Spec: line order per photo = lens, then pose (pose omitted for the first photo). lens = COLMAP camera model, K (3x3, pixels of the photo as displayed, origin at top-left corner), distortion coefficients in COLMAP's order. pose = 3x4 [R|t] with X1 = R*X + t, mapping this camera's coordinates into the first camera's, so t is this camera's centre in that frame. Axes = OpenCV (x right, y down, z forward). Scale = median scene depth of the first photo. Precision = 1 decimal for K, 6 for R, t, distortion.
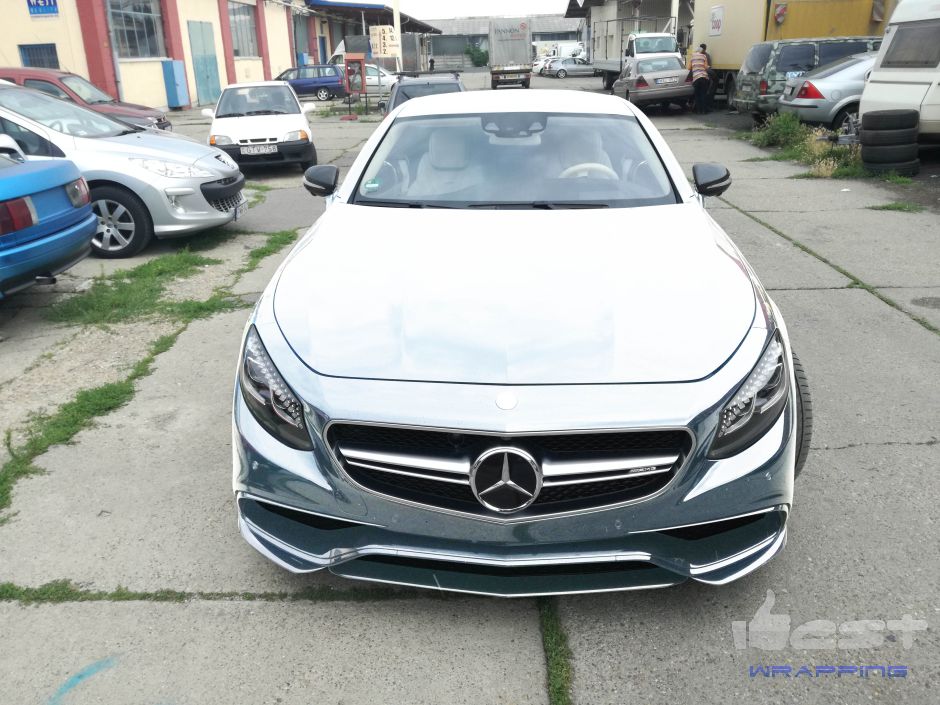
lens RADIAL K [[780.1, 0, 470.0], [0, 780.1, 352.5], [0, 0, 1]] dist [0.036675, -0.084916]
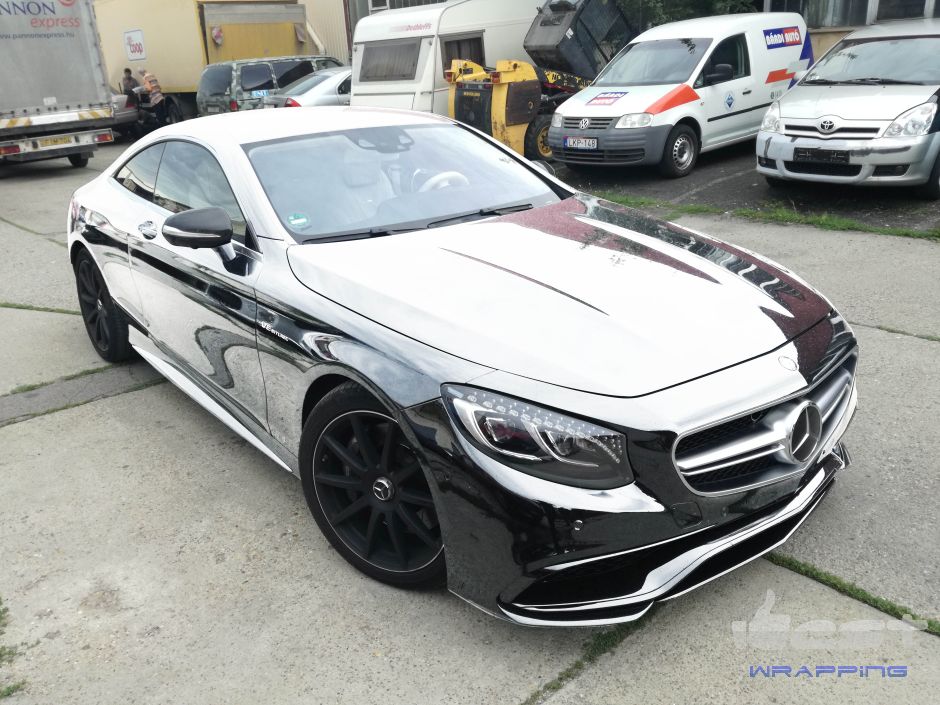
lens RADIAL K [[774.7, 0, 470.0], [0, 774.7, 352.5], [0, 0, 1]] dist [0.088012, -0.188449]
pose [[0.724368, -0.254551, 0.640699, -0.139925], [0.272365, 0.959403, 0.073238, -0.021920], [-0.633331, 0.121453, 0.764291, 0.062815]]
